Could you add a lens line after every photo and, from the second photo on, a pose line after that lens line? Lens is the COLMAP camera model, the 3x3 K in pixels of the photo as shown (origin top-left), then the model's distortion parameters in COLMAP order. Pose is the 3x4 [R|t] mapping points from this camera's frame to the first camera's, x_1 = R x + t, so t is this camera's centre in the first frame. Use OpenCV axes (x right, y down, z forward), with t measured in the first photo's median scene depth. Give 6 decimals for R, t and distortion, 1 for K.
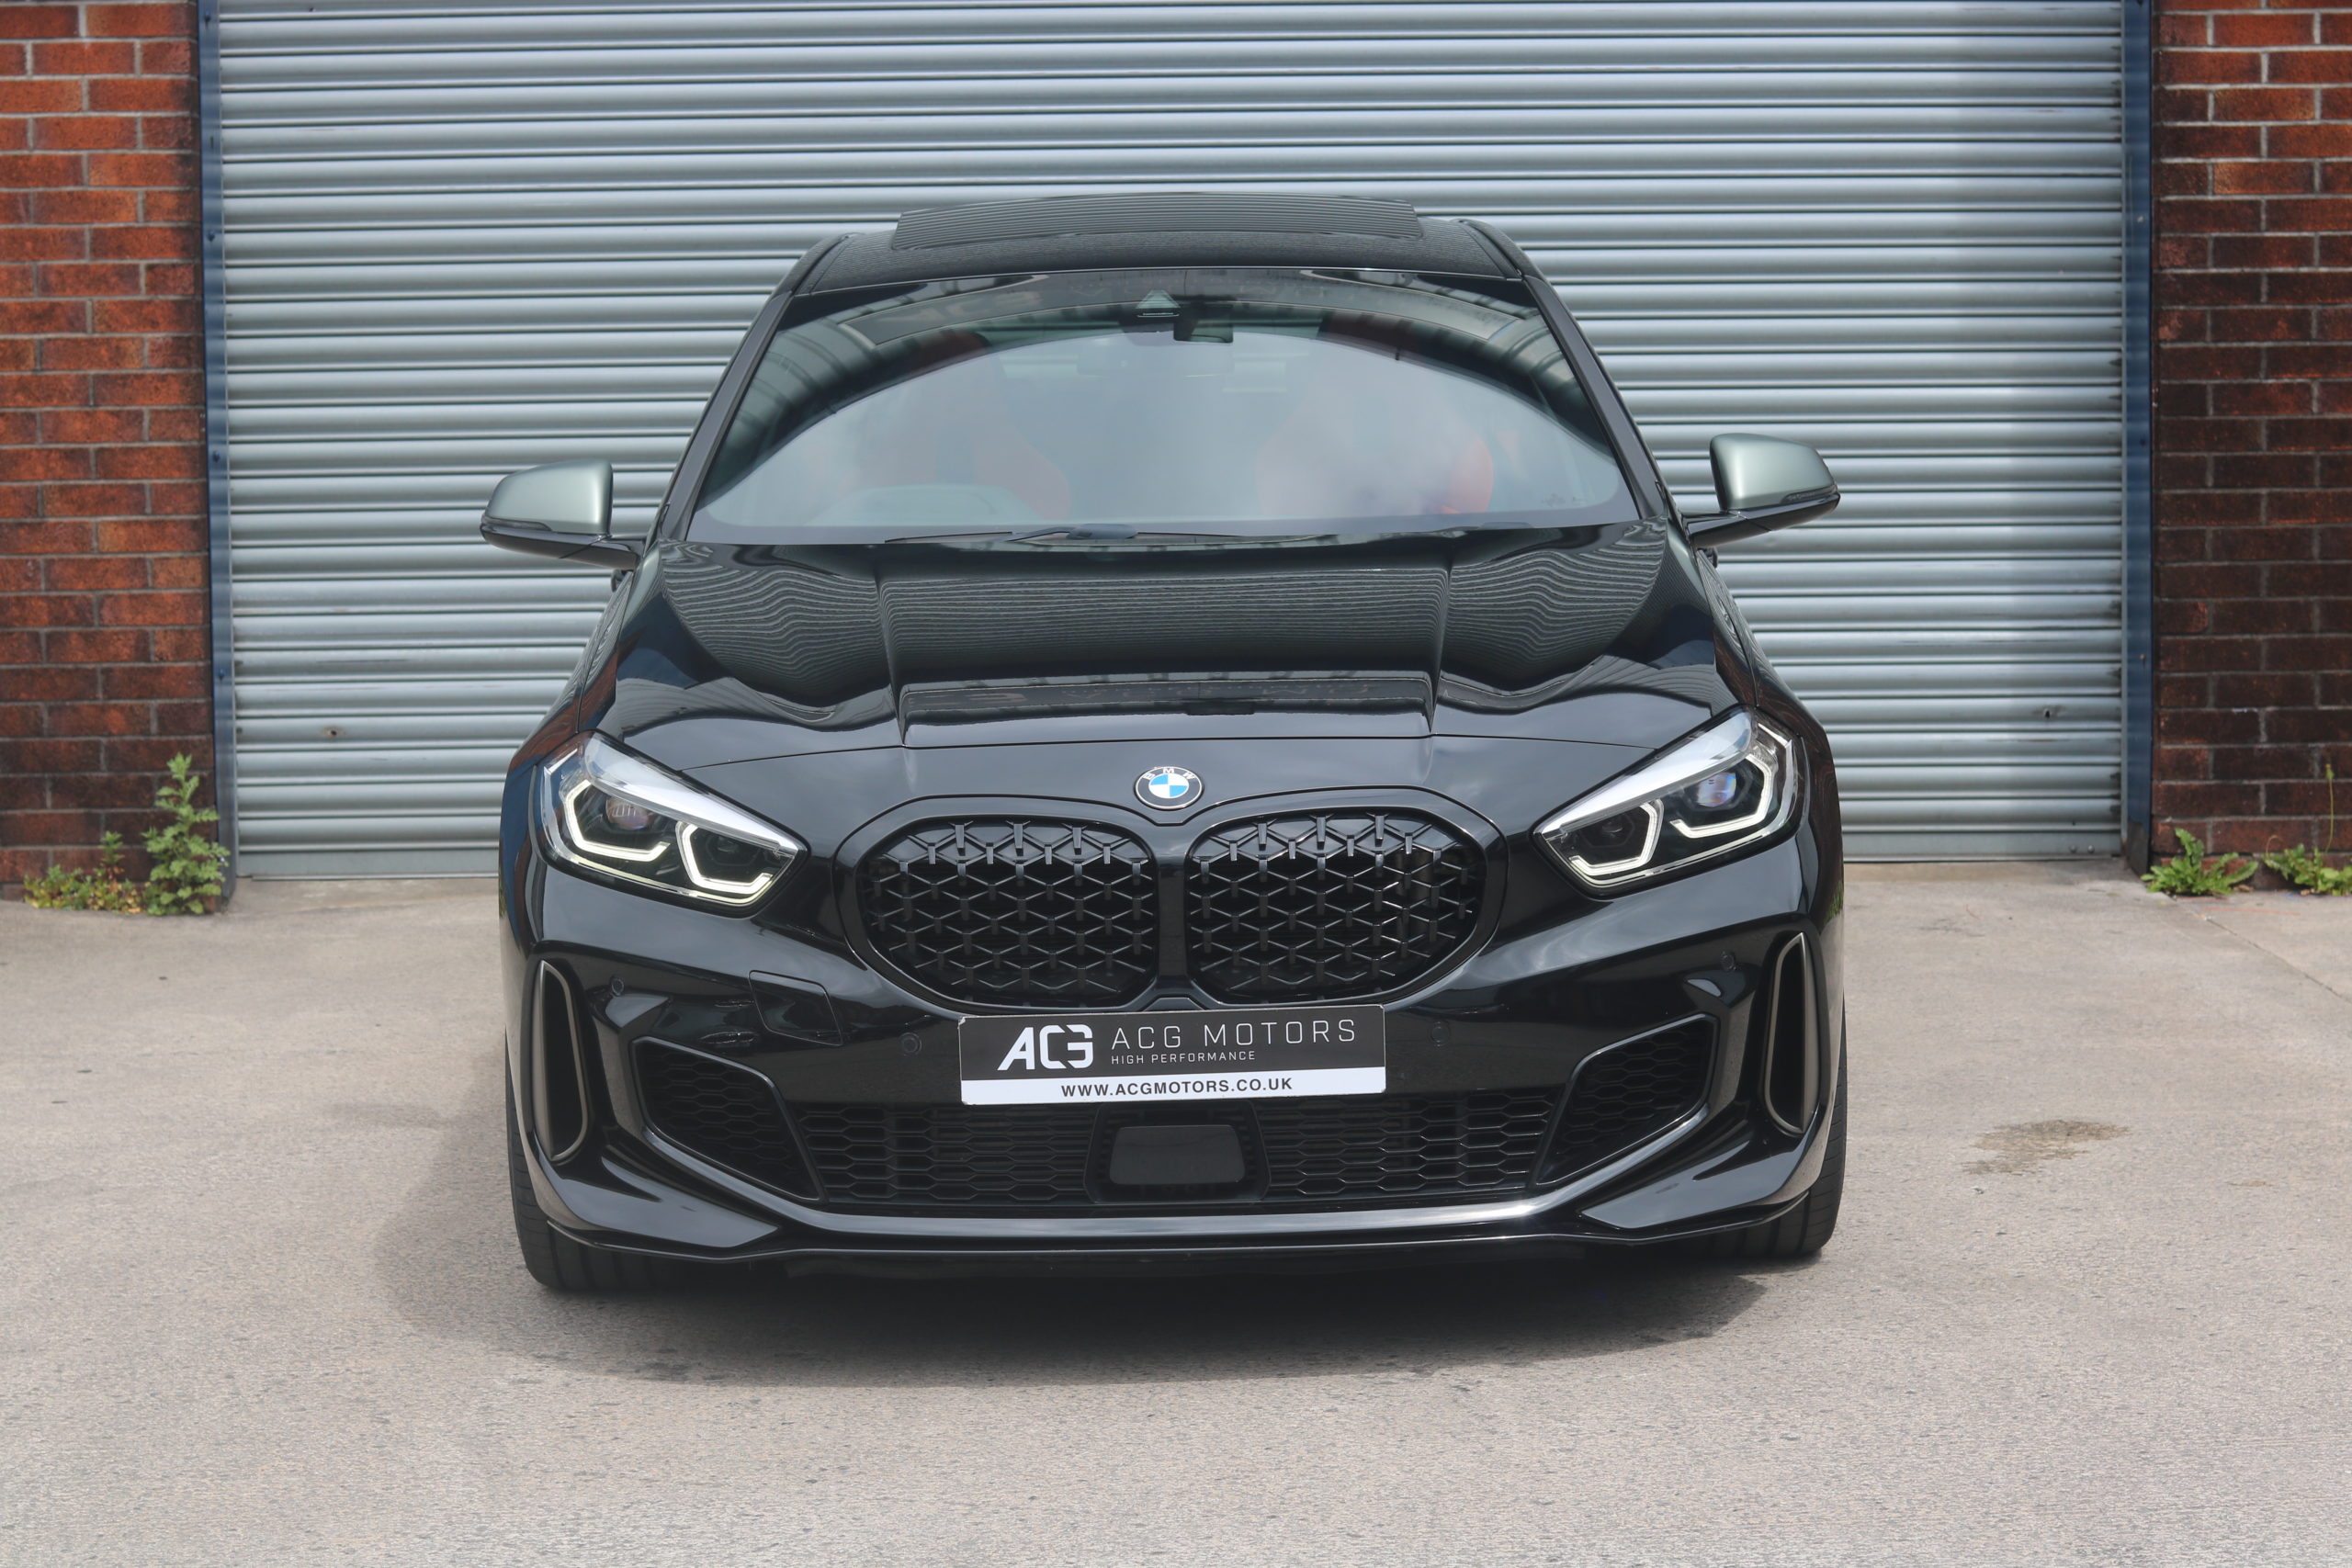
lens RADIAL K [[5453.3, 0, 1180.3], [0, 5453.3, 781.5], [0, 0, 1]] dist [-0.107952, 0.000000]
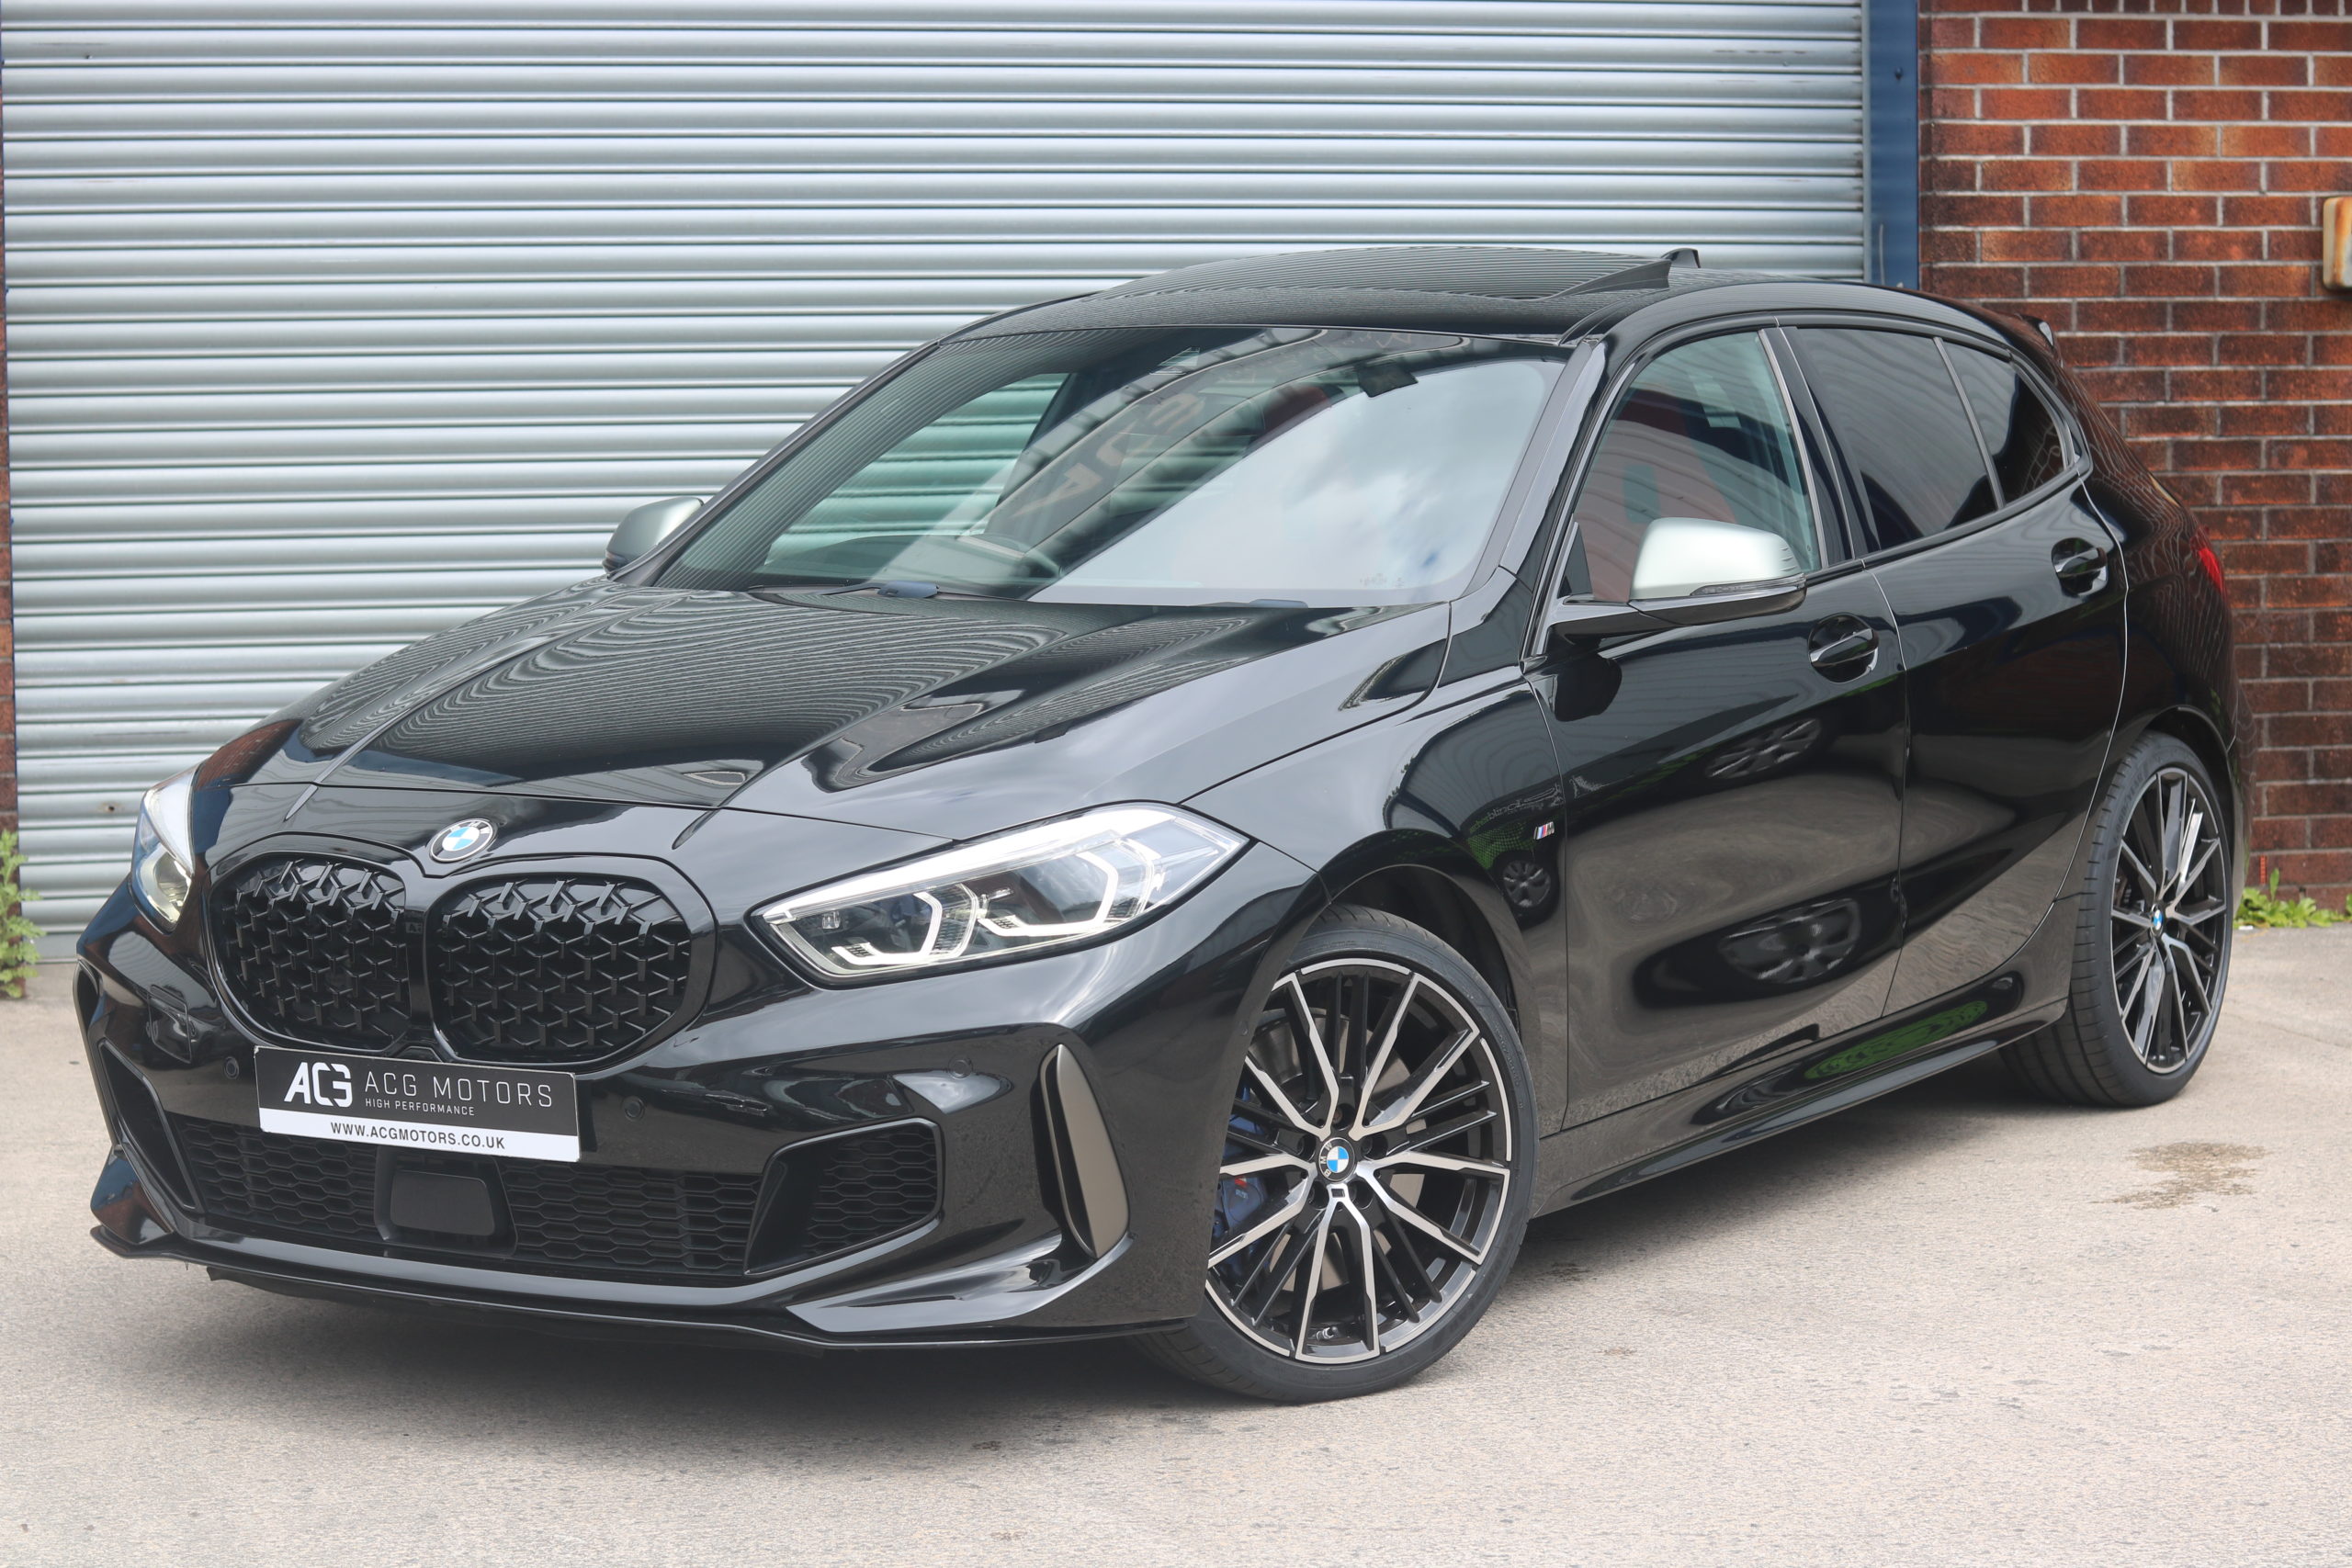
lens RADIAL K [[5453.3, 0, 1185.3], [0, 5453.3, 793.9], [0, 0, 1]] dist [-0.107952, 0.000000]
pose [[0.973341, -0.014539, 0.228904, -0.198176], [0.017740, 0.999771, -0.011929, 0.003445], [-0.228678, 0.015672, 0.973376, 0.023319]]
